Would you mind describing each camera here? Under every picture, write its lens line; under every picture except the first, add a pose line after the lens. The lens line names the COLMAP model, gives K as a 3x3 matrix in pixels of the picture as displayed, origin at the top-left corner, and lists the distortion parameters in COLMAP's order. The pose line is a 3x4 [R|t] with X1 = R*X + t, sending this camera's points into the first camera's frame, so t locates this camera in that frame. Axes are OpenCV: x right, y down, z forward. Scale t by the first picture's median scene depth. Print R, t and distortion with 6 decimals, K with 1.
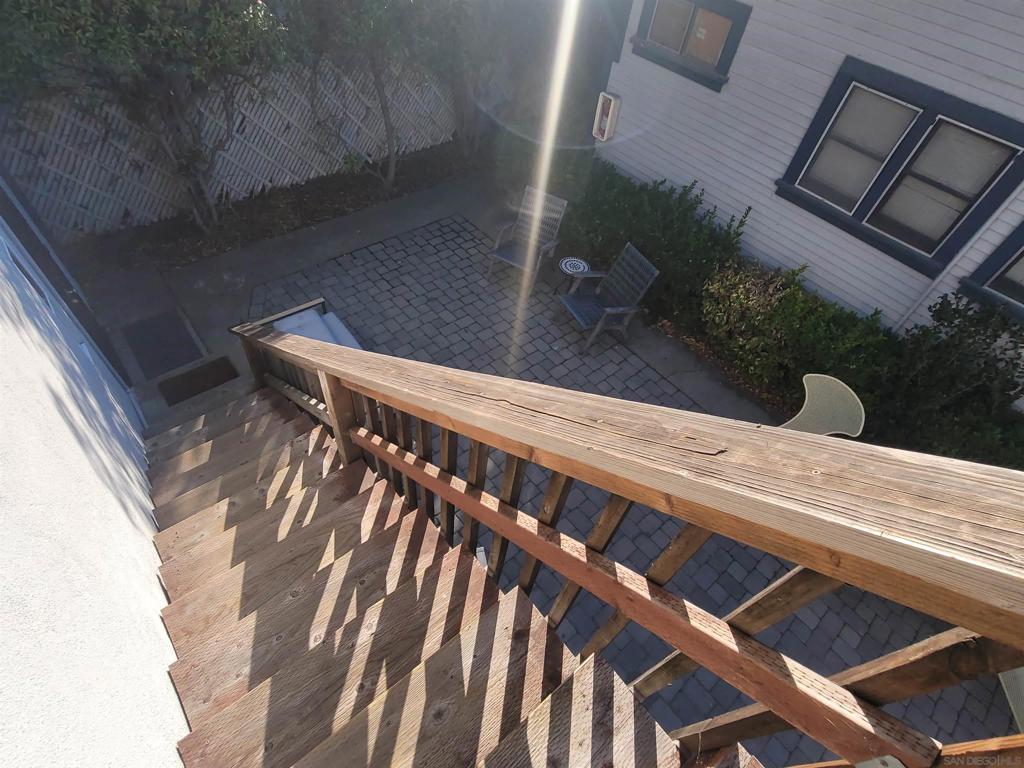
lens RADIAL K [[517.7, 0, 512.0], [0, 517.7, 384.0], [0, 0, 1]] dist [-0.011782, 0.001642]
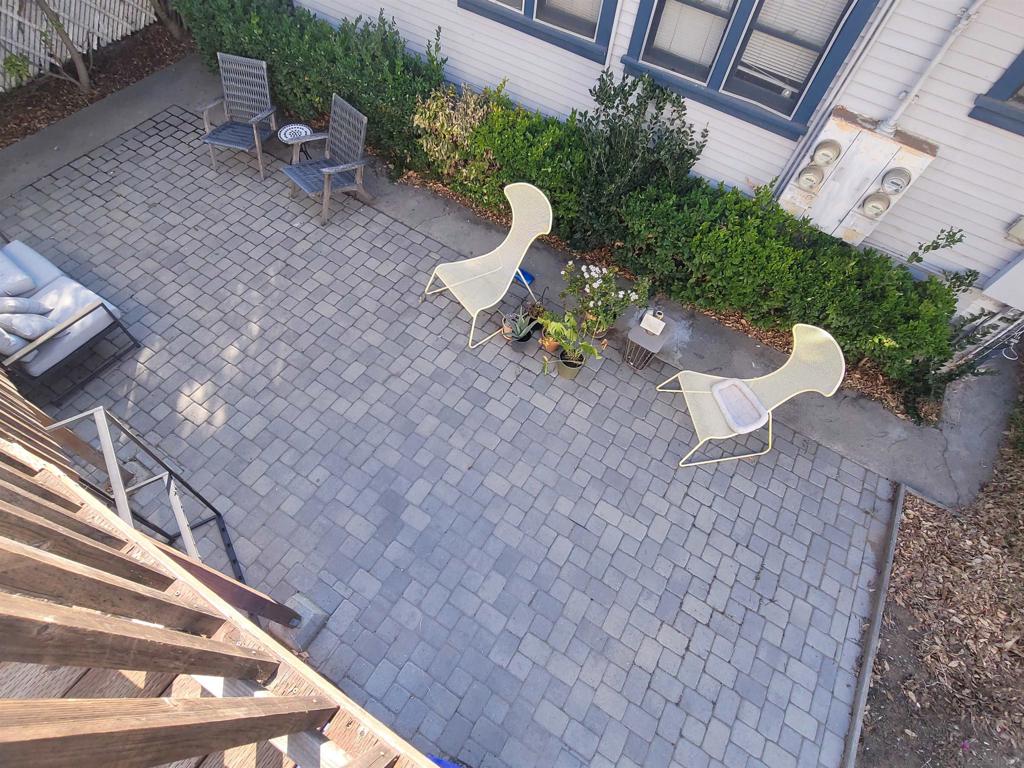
lens RADIAL K [[517.7, 0, 512.0], [0, 517.7, 384.0], [0, 0, 1]] dist [-0.011782, 0.001642]
pose [[0.953097, -0.273476, 0.129682, 0.268904], [0.244589, 0.948309, 0.202202, 0.119214], [-0.178276, -0.160999, 0.970720, -0.057266]]
